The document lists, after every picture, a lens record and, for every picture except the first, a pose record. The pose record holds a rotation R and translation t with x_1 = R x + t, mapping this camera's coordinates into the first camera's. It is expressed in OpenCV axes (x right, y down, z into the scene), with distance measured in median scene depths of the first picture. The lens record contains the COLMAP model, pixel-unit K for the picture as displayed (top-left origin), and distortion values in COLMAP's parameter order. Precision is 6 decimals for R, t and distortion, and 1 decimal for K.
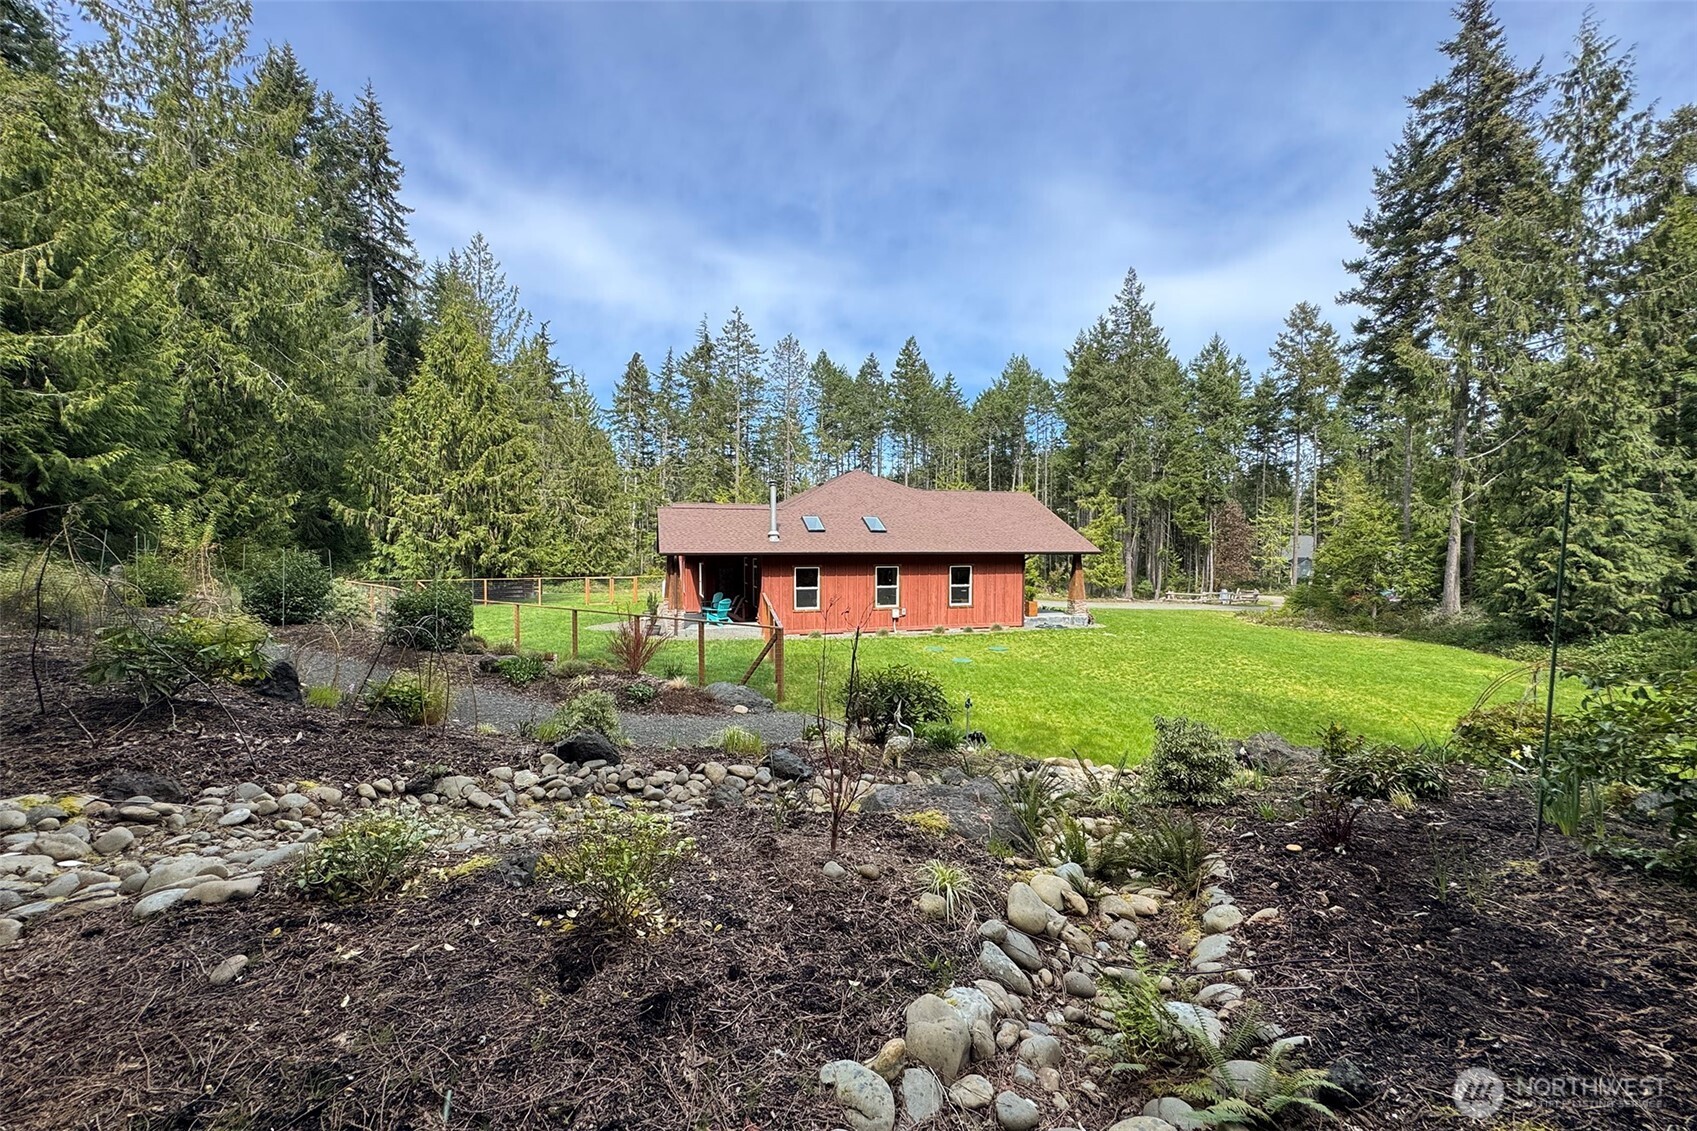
lens RADIAL K [[615.5, 0, 848.5], [0, 615.5, 565.5], [0, 0, 1]] dist [-0.001191, -0.000035]
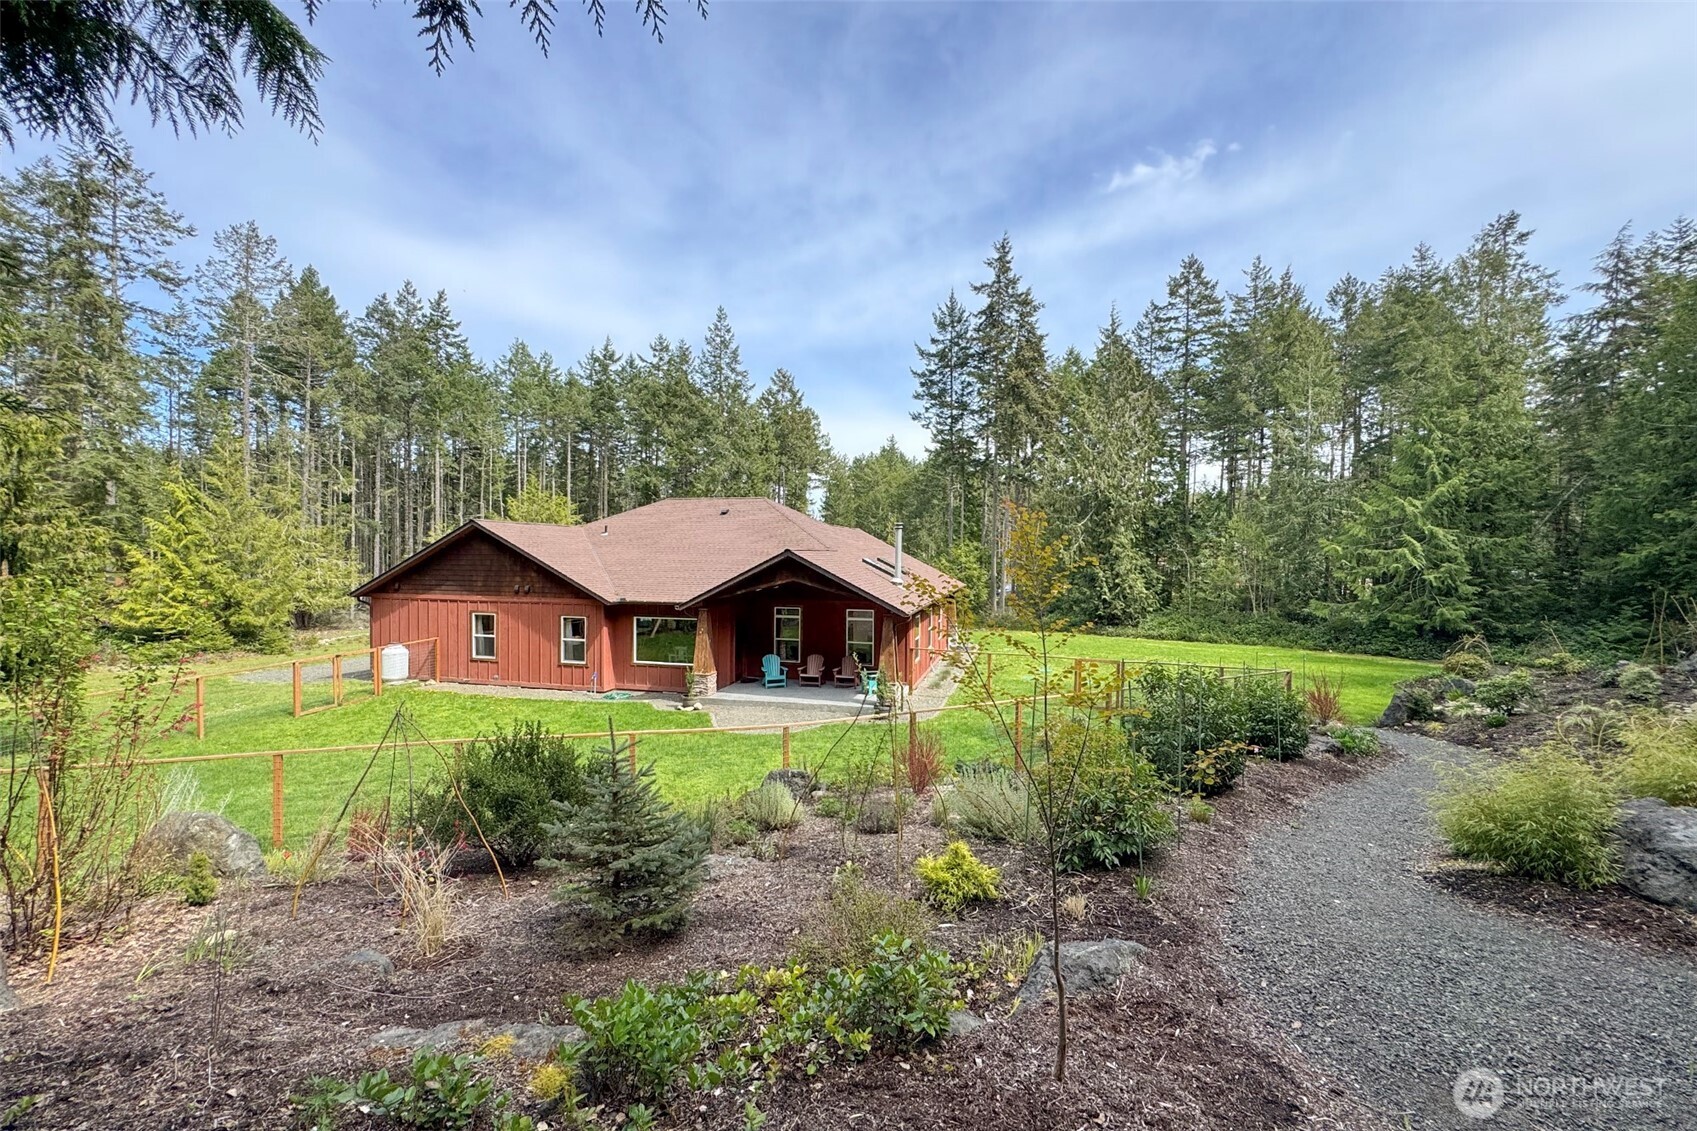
lens RADIAL K [[665.9, 0, 845.8], [0, 665.9, 560.1], [0, 0, 1]] dist [-0.002203, -0.000166]
pose [[0.560092, 0.003970, 0.828421, -0.559006], [0.020560, 0.999614, -0.018690, -0.040569], [-0.828175, 0.027500, 0.559794, 0.311275]]
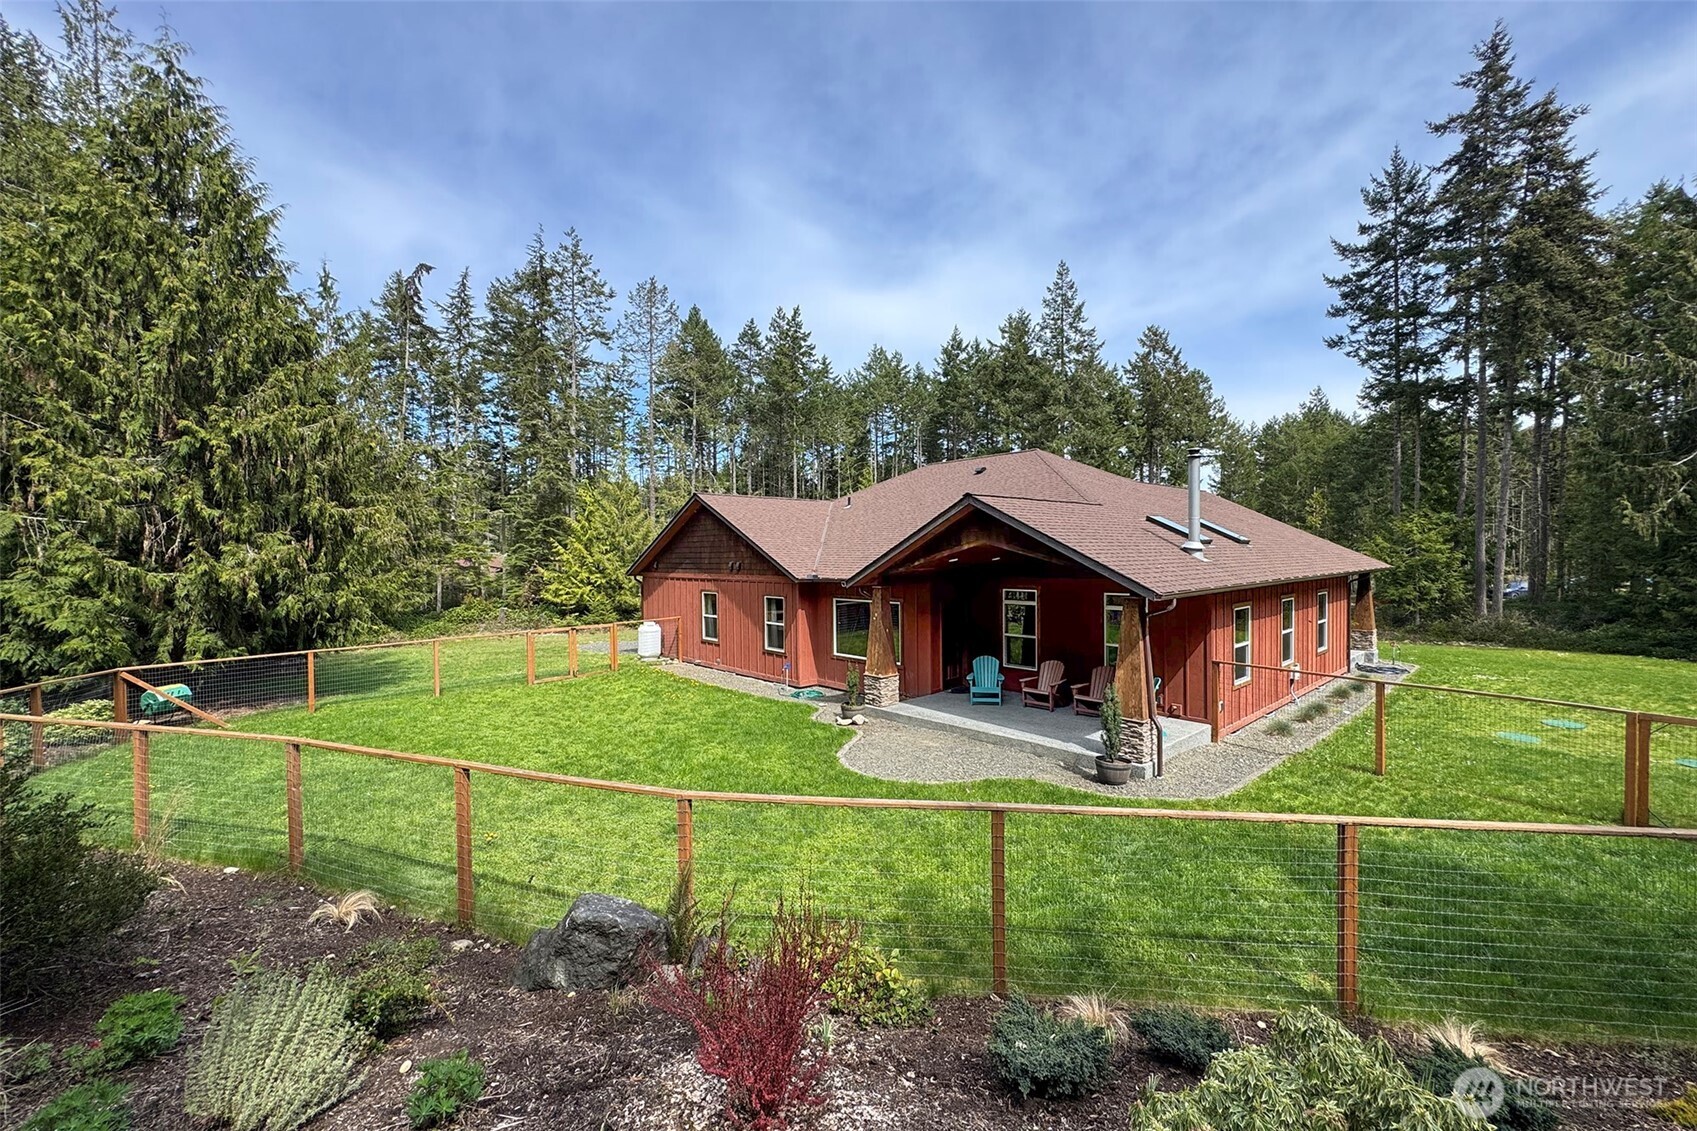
lens RADIAL K [[665.9, 0, 845.8], [0, 665.9, 560.1], [0, 0, 1]] dist [-0.002203, -0.000166]
pose [[0.918516, -0.006213, 0.395335, -0.366976], [0.018964, 0.999418, -0.028355, -0.020248], [-0.394929, 0.033541, 0.918099, 0.352225]]
